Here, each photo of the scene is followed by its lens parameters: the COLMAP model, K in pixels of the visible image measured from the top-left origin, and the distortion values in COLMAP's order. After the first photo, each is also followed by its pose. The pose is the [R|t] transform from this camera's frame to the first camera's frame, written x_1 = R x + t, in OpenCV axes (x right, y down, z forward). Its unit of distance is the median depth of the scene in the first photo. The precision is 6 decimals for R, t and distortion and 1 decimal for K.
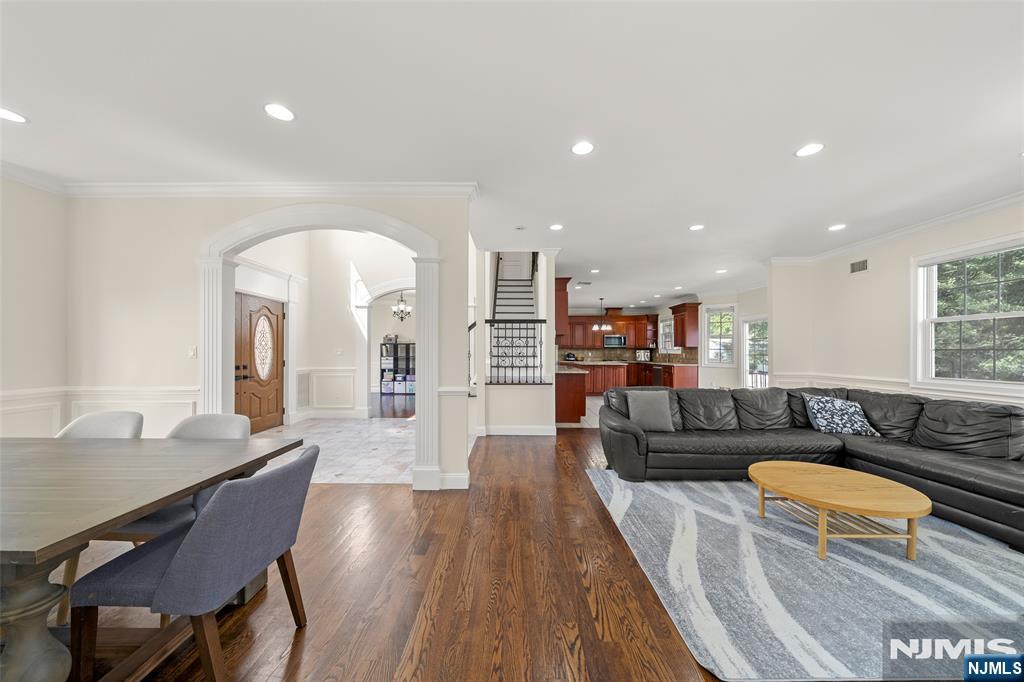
lens RADIAL K [[352.6, 0, 515.0], [0, 352.6, 348.5], [0, 0, 1]] dist [-0.002735, -0.000109]
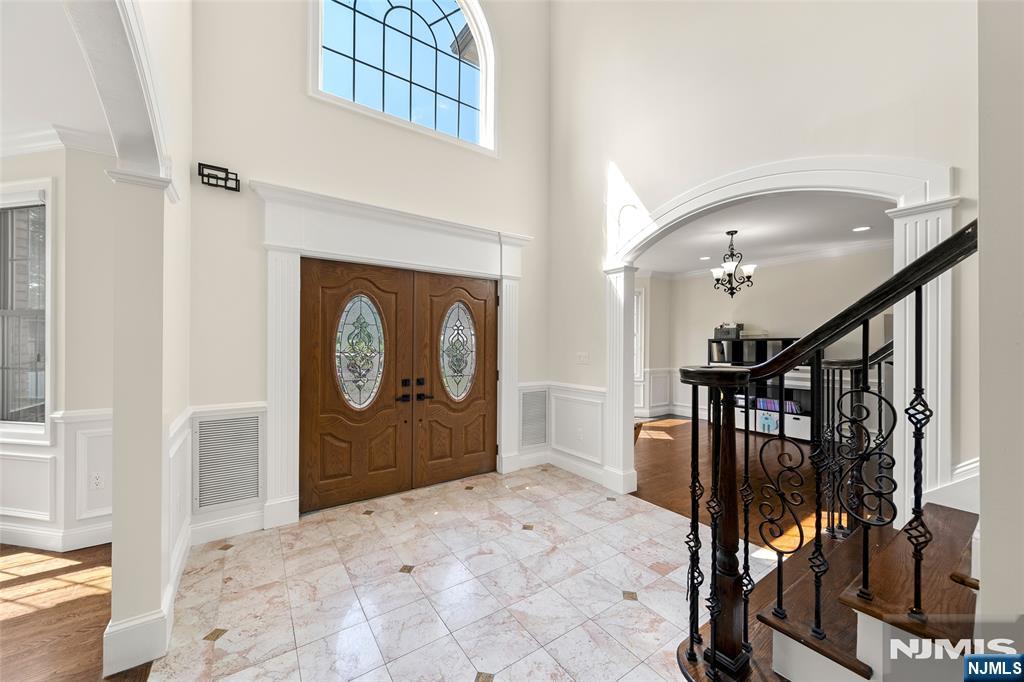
lens RADIAL K [[379.4, 0, 508.4], [0, 379.4, 342.8], [0, 0, 1]] dist [-0.000254, 0.000011]
pose [[0.562211, 0.000303, -0.826993, -0.068075], [0.001676, 0.999997, 0.001505, -0.015563], [0.826992, -0.002232, 0.562209, 0.566347]]
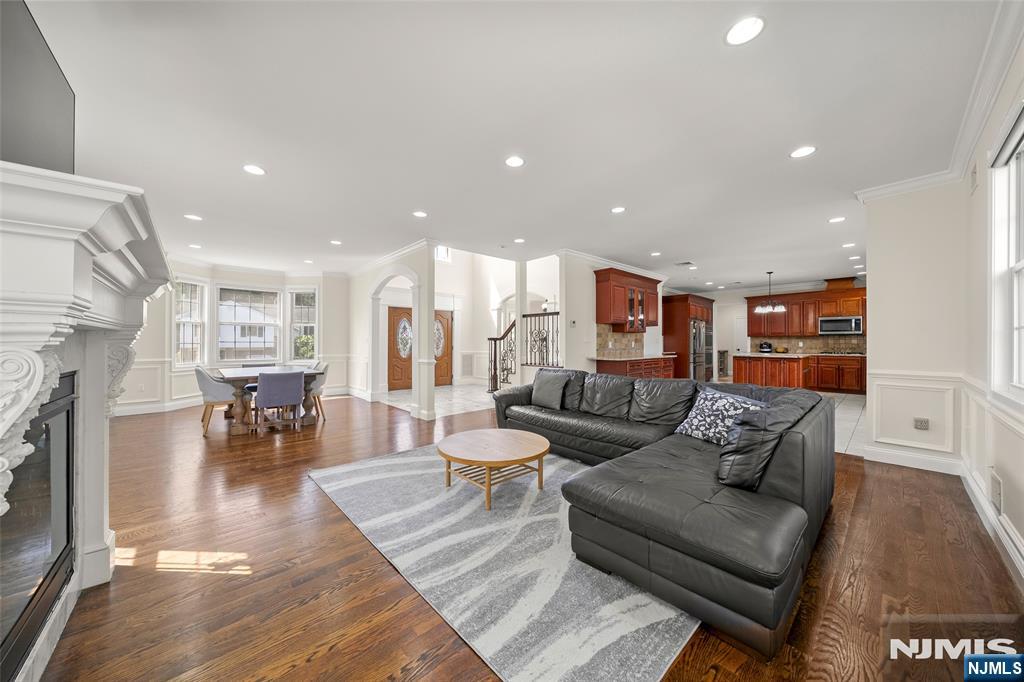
lens RADIAL K [[348.7, 0, 514.0], [0, 348.7, 342.9], [0, 0, 1]] dist [-0.001174, -0.000117]
pose [[0.680009, -0.000504, -0.733203, 0.668129], [0.006387, 0.999966, 0.005237, 0.011020], [0.733176, -0.008244, 0.679989, 0.087830]]
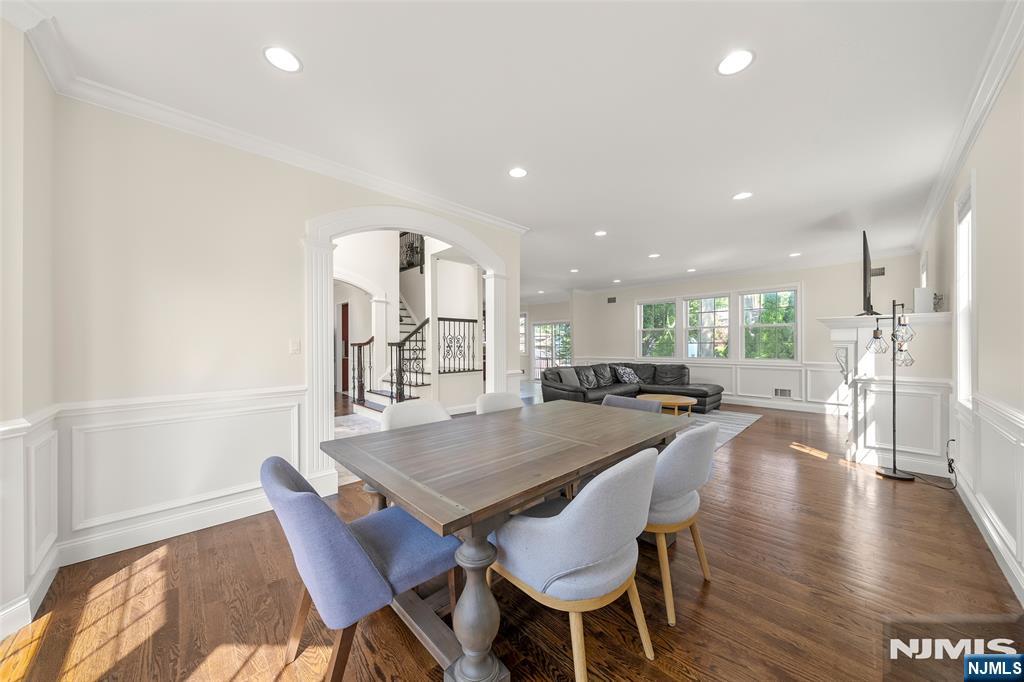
lens RADIAL K [[348.7, 0, 514.0], [0, 348.7, 342.9], [0, 0, 1]] dist [-0.001174, -0.000117]
pose [[0.713897, 0.000646, 0.700250, -0.563478], [-0.001235, 0.999999, 0.000337, 0.000516], [-0.700249, -0.001105, 0.713897, 0.007715]]
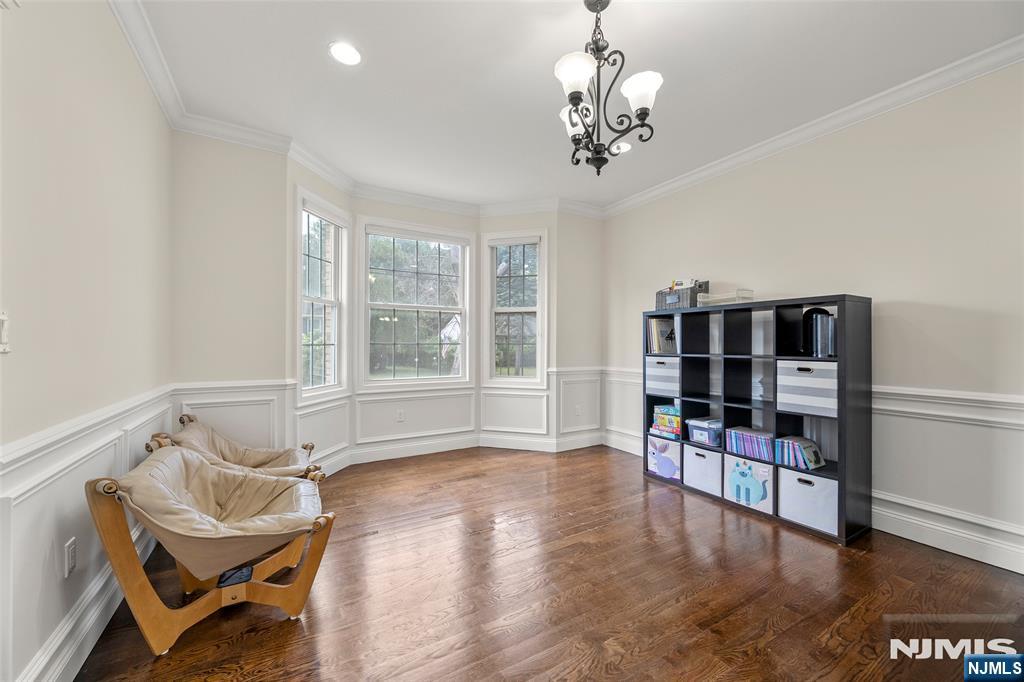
lens RADIAL K [[391.5, 0, 512.0], [0, 391.5, 341.0], [0, 0, 1]] dist [-0.000507, -0.000067]
pose [[0.500735, -0.003795, -0.865592, -0.216826], [0.002557, 0.999993, -0.002905, 0.018394], [0.865597, -0.000759, 0.500741, 1.127868]]
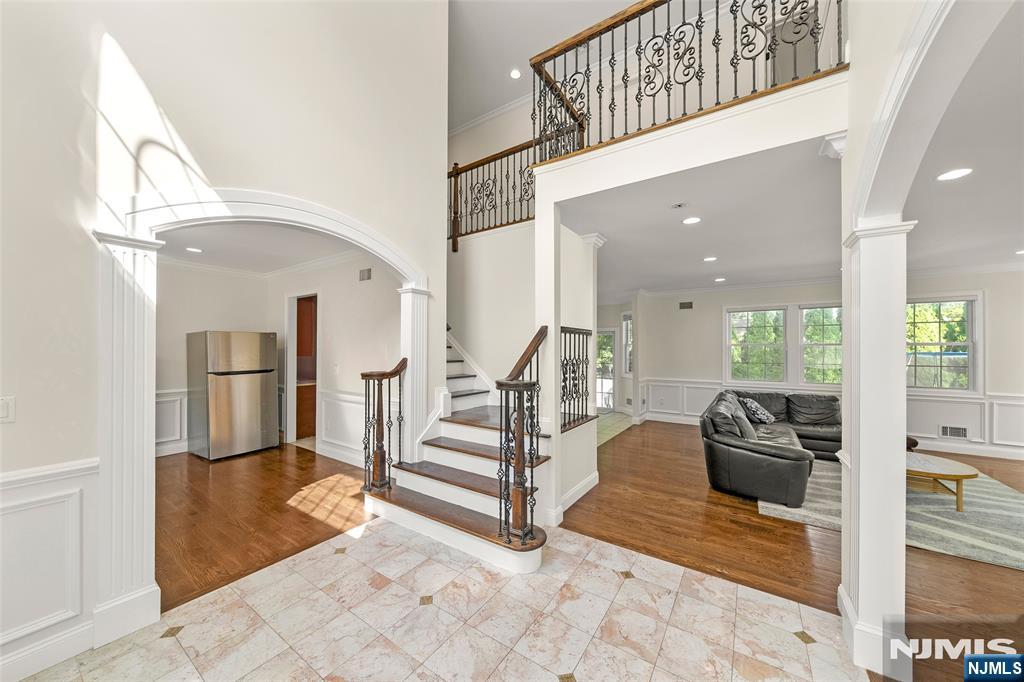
lens RADIAL K [[352.6, 0, 515.0], [0, 352.6, 348.5], [0, 0, 1]] dist [-0.002735, -0.000109]
pose [[0.557727, 0.005071, 0.830009, -0.497258], [-0.008450, 0.999964, -0.000431, -0.034568], [-0.829982, -0.006773, 0.557749, 0.582484]]
